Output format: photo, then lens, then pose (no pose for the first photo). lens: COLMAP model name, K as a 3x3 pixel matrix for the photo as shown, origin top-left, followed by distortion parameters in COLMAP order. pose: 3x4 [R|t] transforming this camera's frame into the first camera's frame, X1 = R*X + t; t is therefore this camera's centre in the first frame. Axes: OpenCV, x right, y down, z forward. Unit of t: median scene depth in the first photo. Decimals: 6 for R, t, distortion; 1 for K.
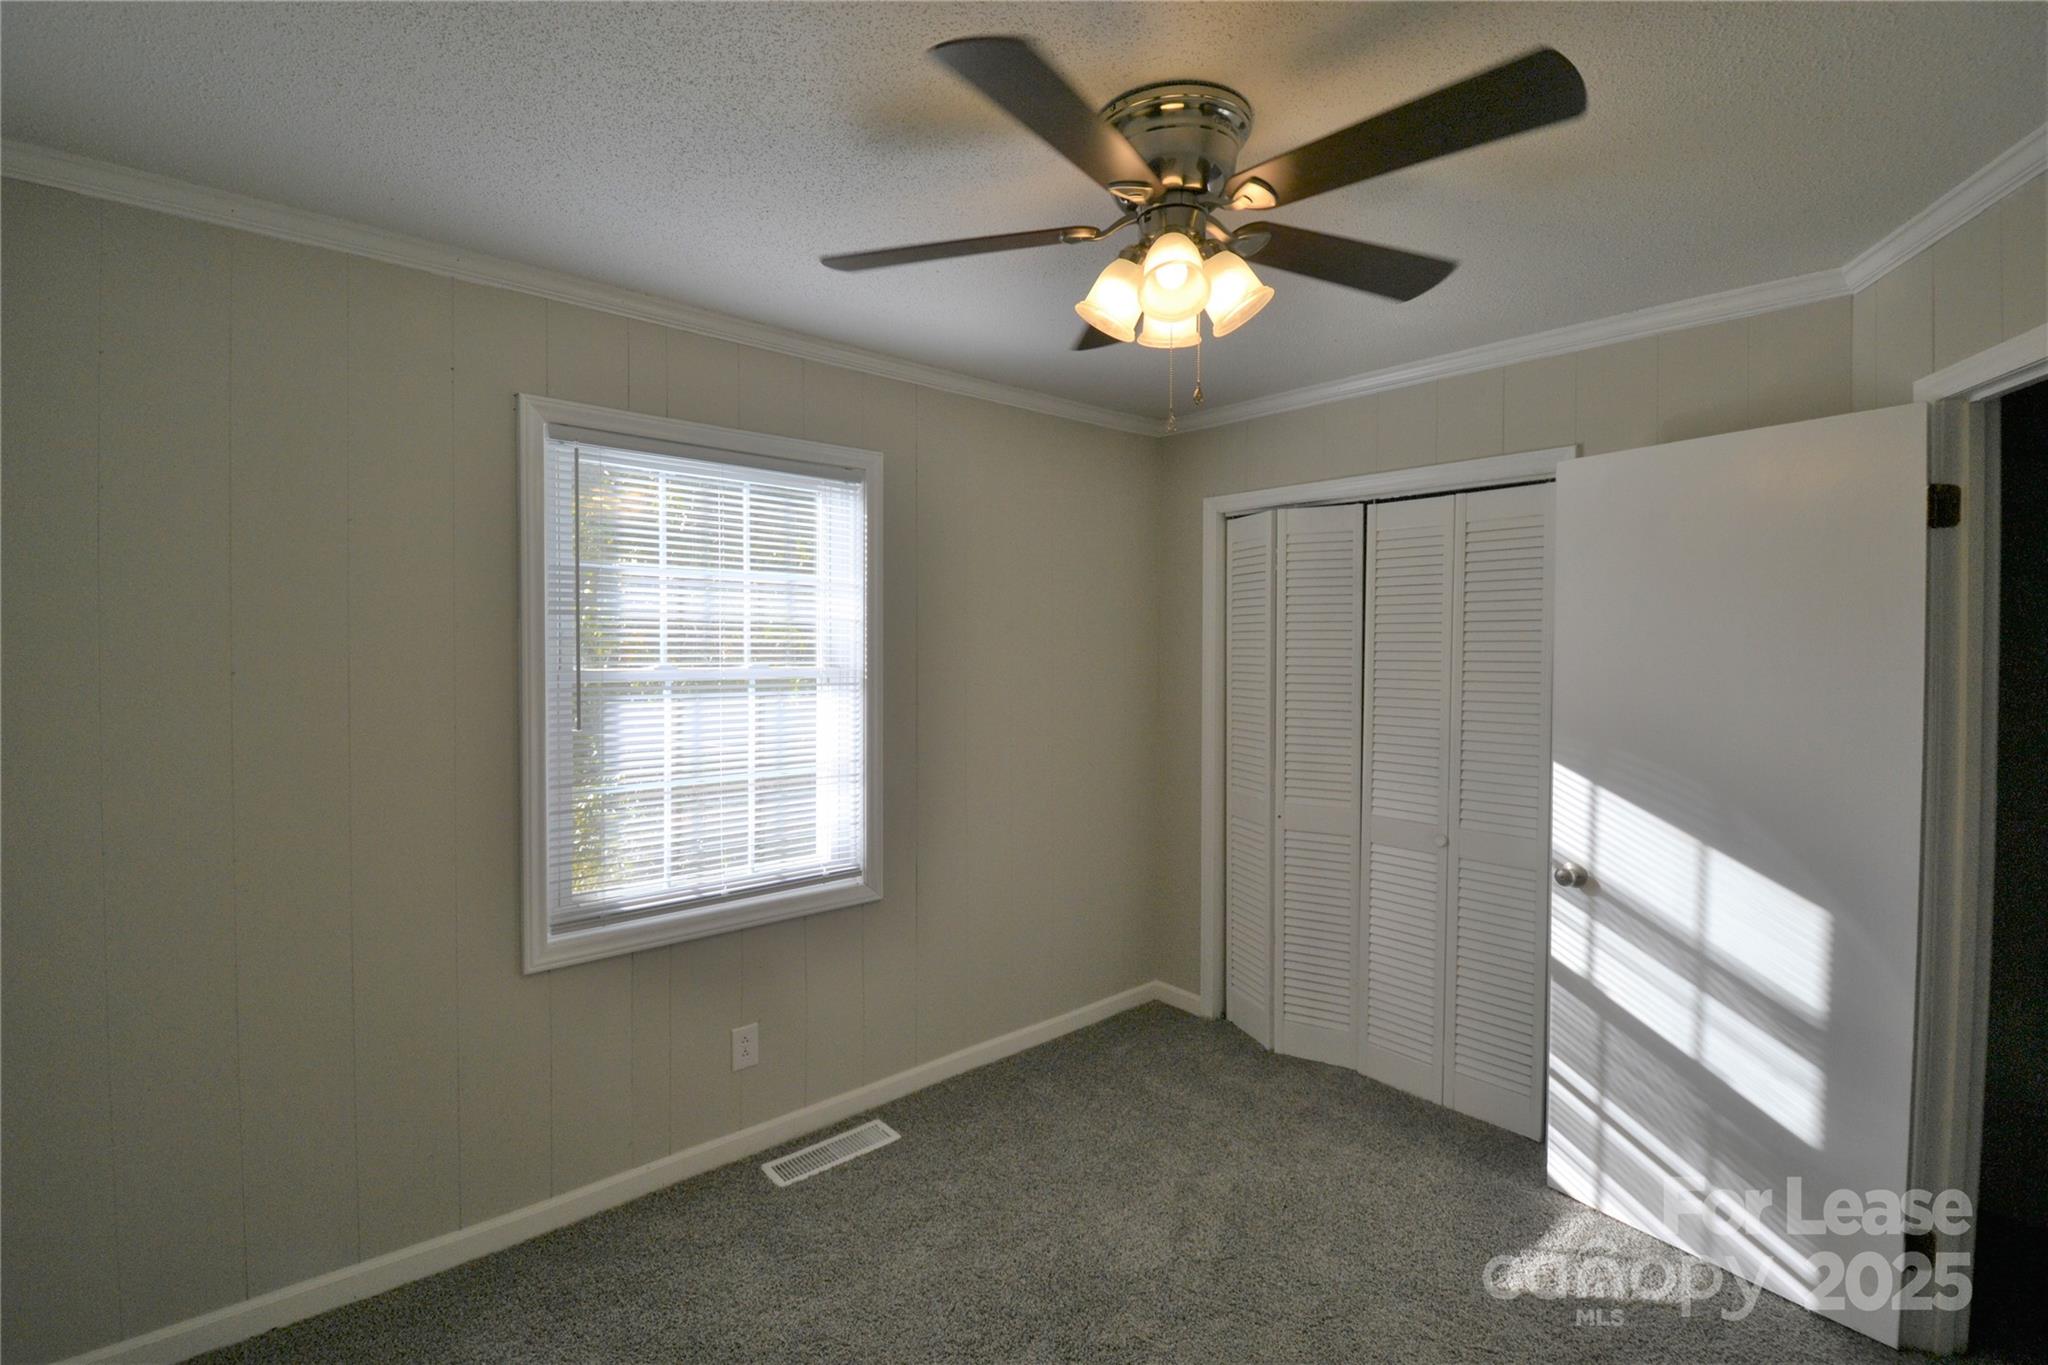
lens RADIAL K [[912.3, 0, 1027.3], [0, 912.3, 673.3], [0, 0, 1]] dist [-0.004416, -0.008380]
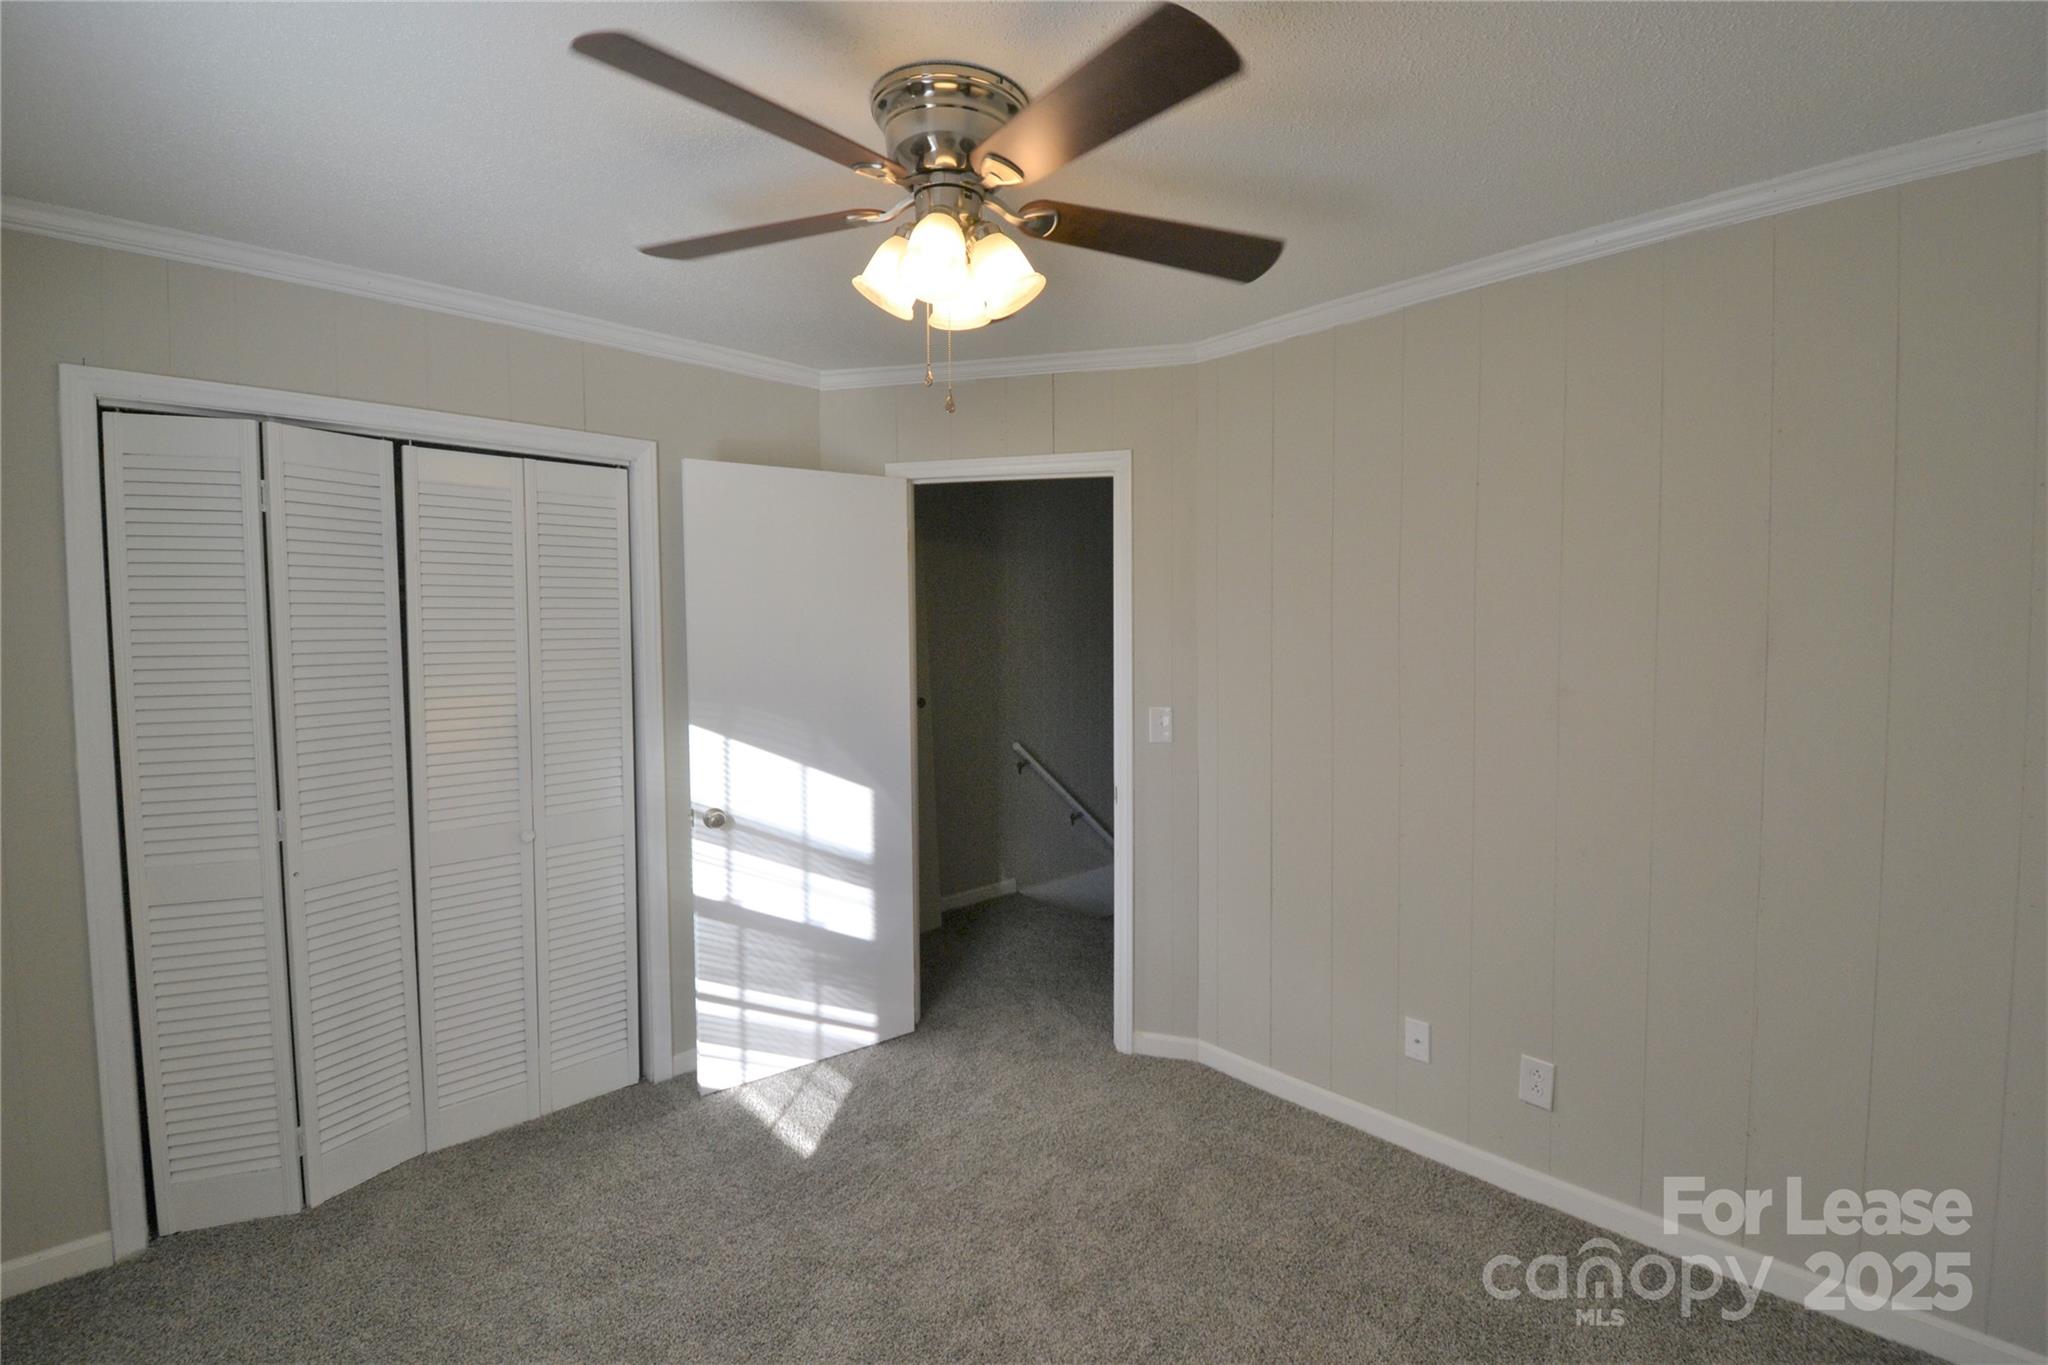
lens RADIAL K [[912.3, 0, 1030.0], [0, 912.3, 656.2], [0, 0, 1]] dist [-0.004416, -0.008380]
pose [[-0.051958, -0.043756, 0.997690, -0.594514], [0.031012, 0.998487, 0.045406, -0.027746], [-0.998168, 0.033300, -0.050522, 0.661702]]
